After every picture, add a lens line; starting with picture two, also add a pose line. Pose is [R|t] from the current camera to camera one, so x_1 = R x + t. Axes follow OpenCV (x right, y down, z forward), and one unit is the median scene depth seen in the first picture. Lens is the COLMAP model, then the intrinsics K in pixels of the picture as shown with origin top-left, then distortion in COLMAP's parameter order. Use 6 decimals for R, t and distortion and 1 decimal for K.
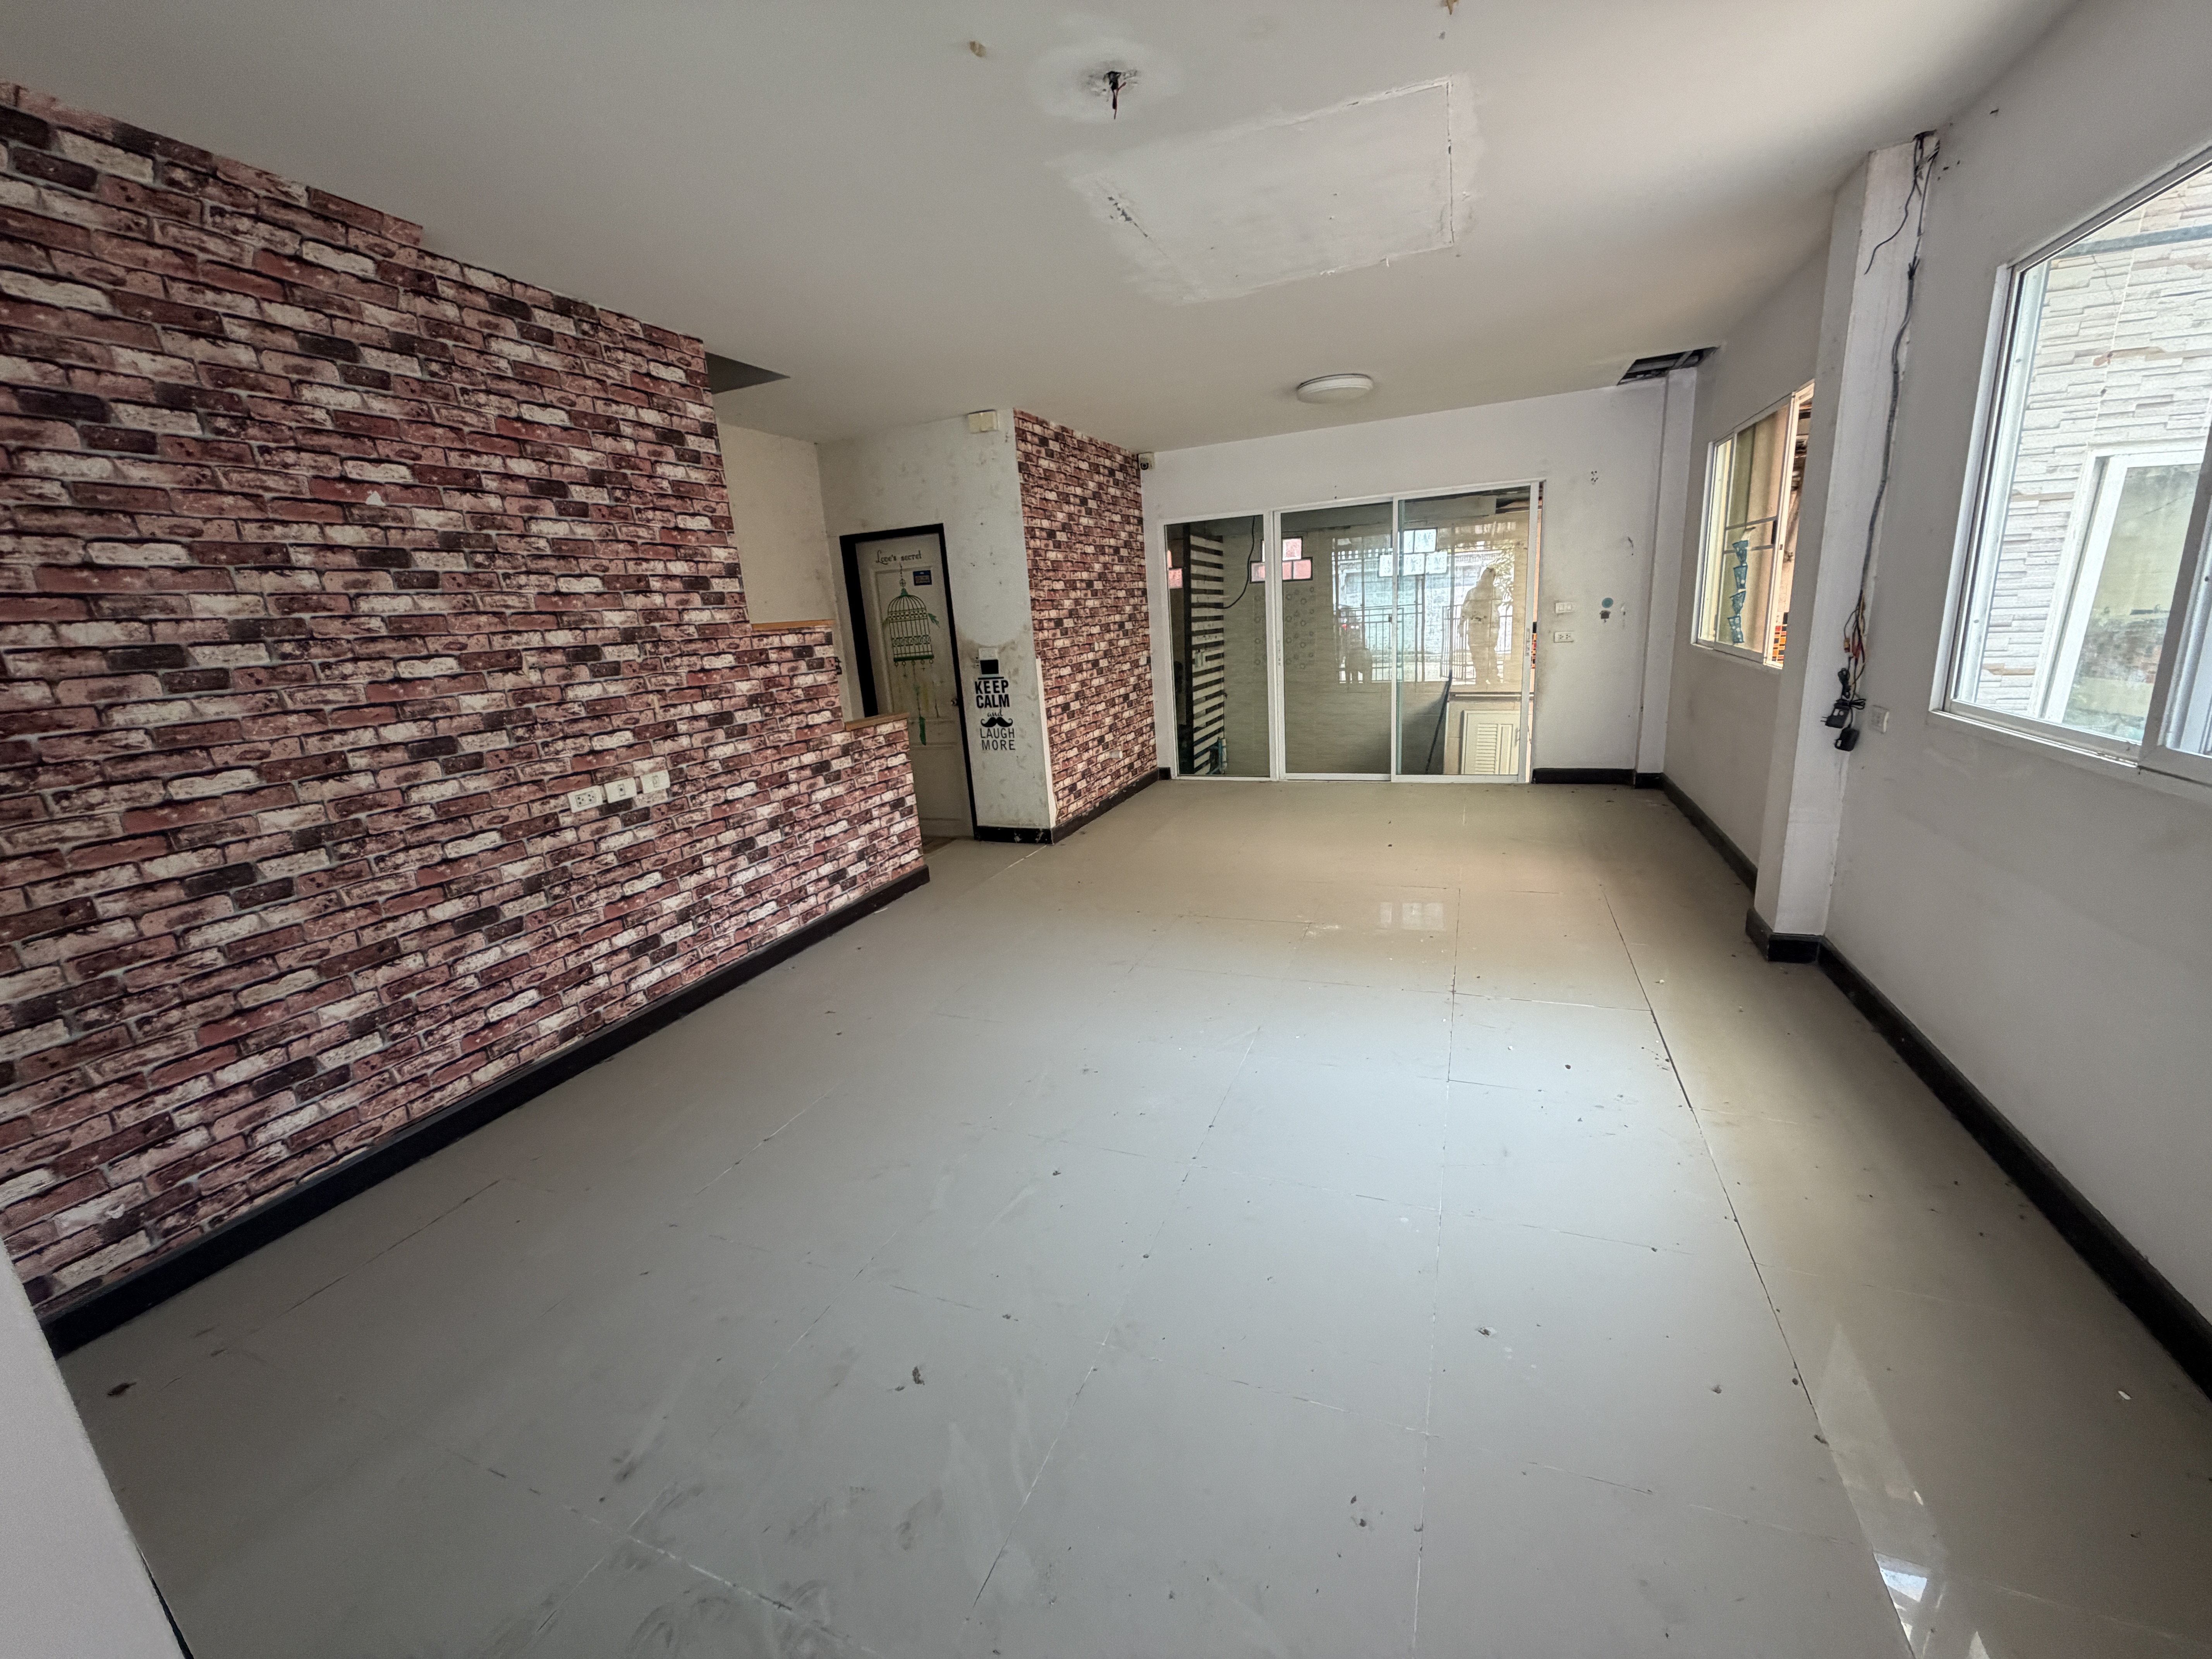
lens RADIAL K [[882.5, 0, 1106.0], [0, 882.5, 829.5], [0, 0, 1]] dist [-0.001481, 0.000350]
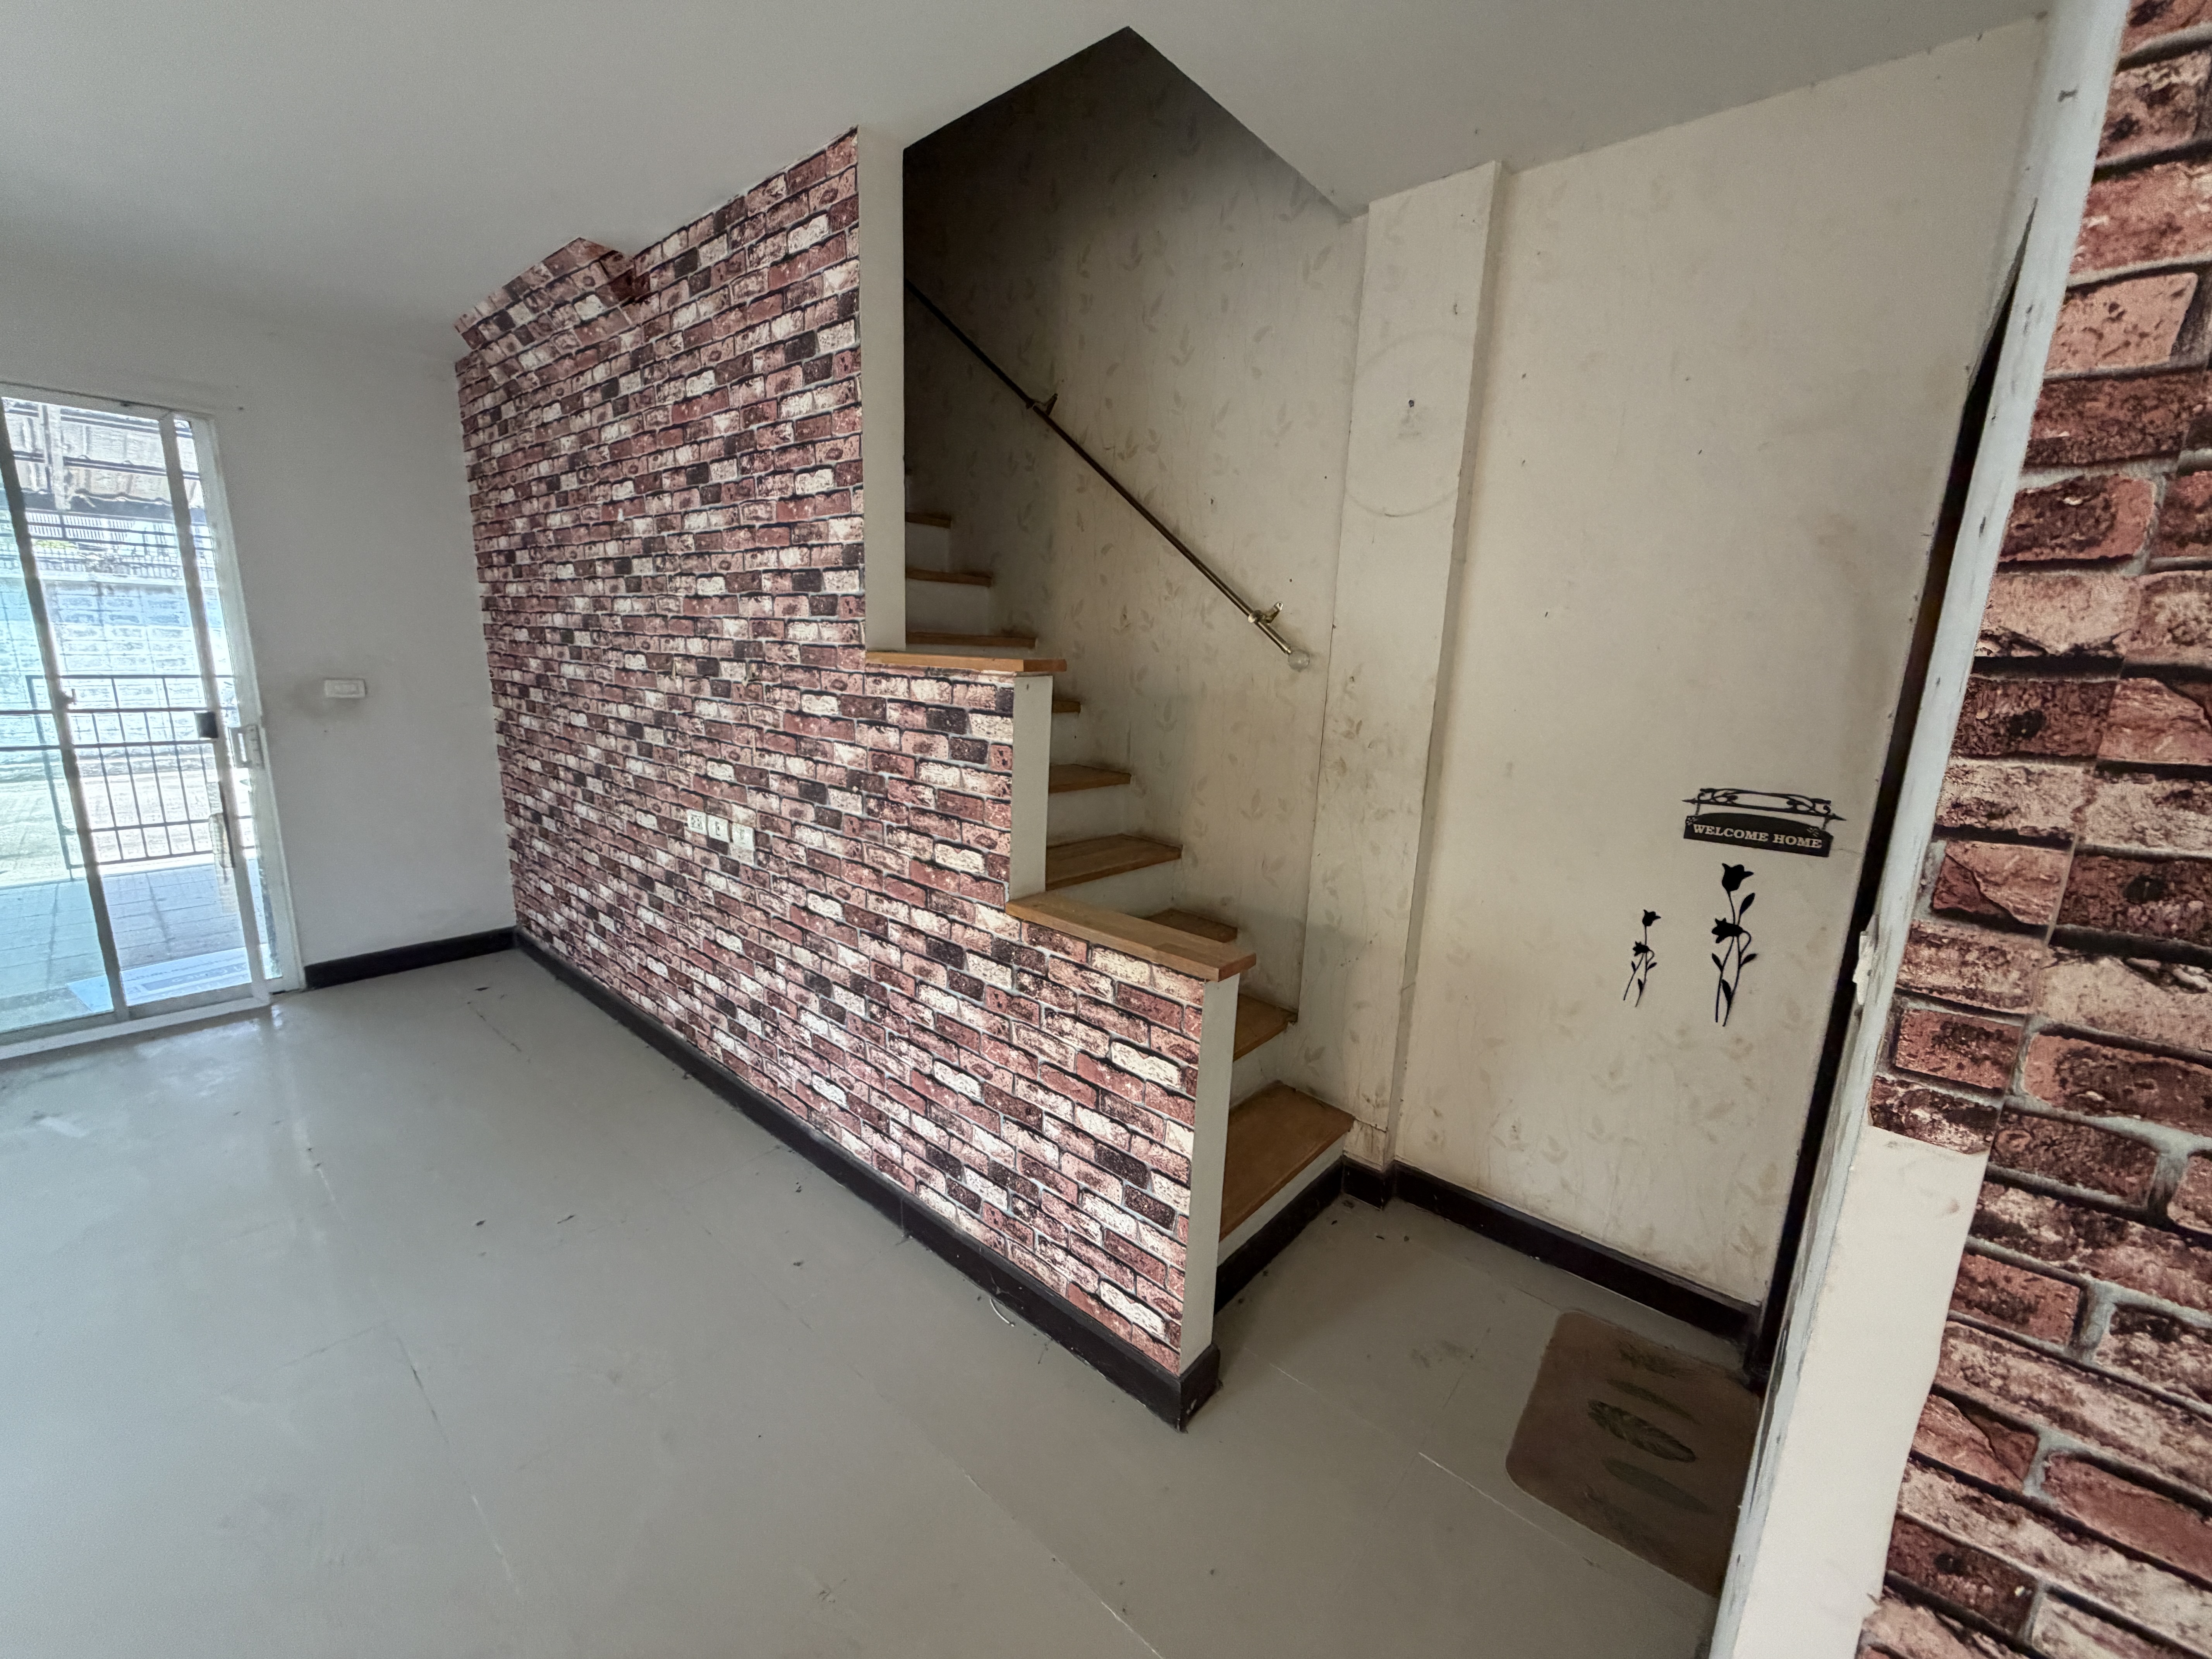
lens RADIAL K [[882.5, 0, 1106.0], [0, 882.5, 829.5], [0, 0, 1]] dist [-0.001481, 0.000350]
pose [[-0.323144, 0.253643, -0.911725, 0.085180], [-0.237097, 0.910987, 0.337472, -0.348654], [0.916167, 0.325220, -0.234242, 1.283841]]
